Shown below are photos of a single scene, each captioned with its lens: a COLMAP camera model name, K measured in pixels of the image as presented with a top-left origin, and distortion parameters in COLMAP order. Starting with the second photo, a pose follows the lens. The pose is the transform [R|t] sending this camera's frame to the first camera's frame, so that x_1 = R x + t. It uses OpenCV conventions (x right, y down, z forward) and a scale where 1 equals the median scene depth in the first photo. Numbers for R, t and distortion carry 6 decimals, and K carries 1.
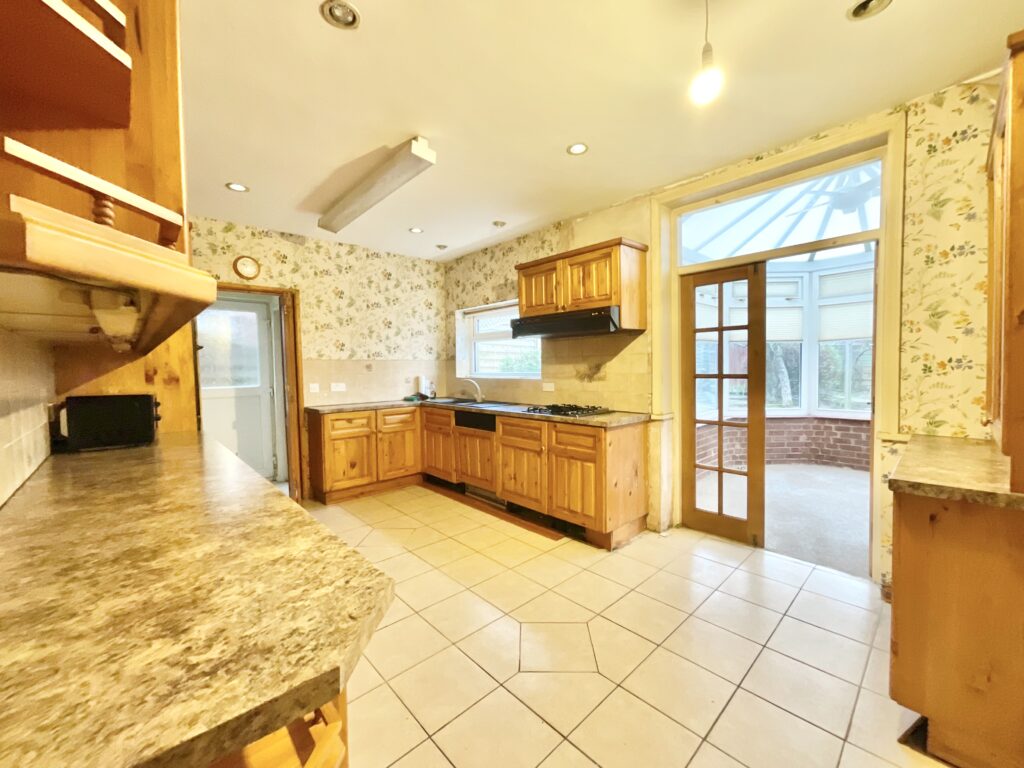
lens RADIAL K [[411.4, 0, 508.6], [0, 411.4, 387.0], [0, 0, 1]] dist [-0.001032, 0.000002]
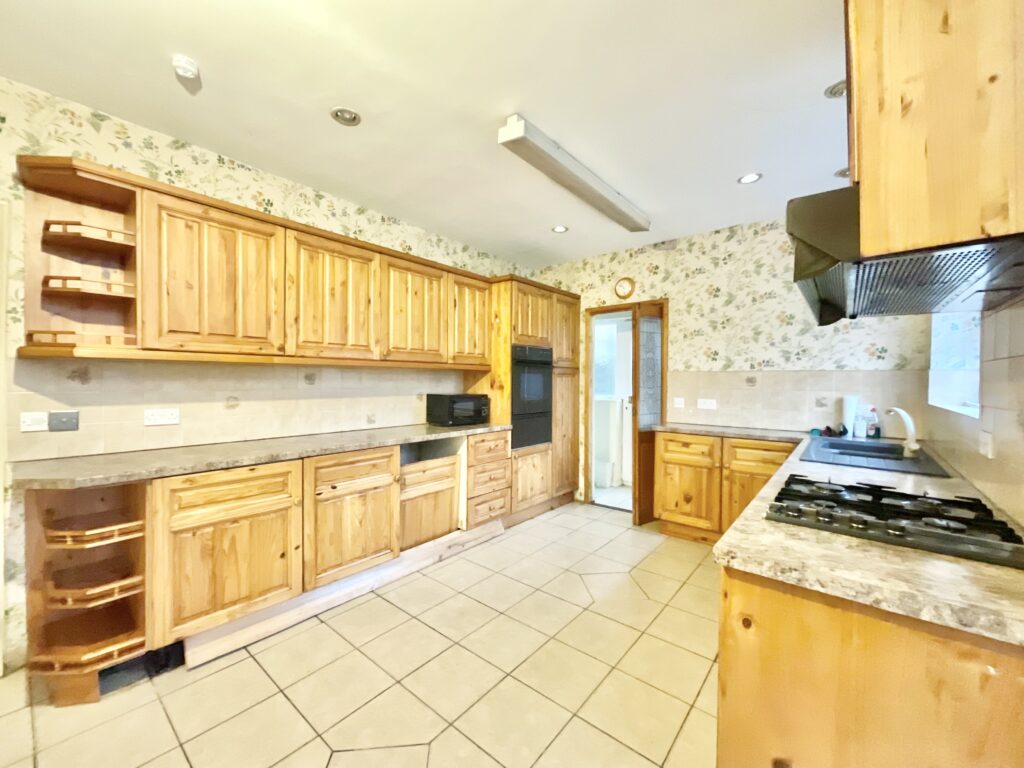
lens RADIAL K [[411.4, 0, 508.6], [0, 411.4, 387.0], [0, 0, 1]] dist [-0.001032, 0.000002]
pose [[0.138632, 0.031553, -0.989841, 0.371190], [-0.056814, 0.998100, 0.023859, -0.032674], [0.988713, 0.052929, 0.140162, 0.500939]]
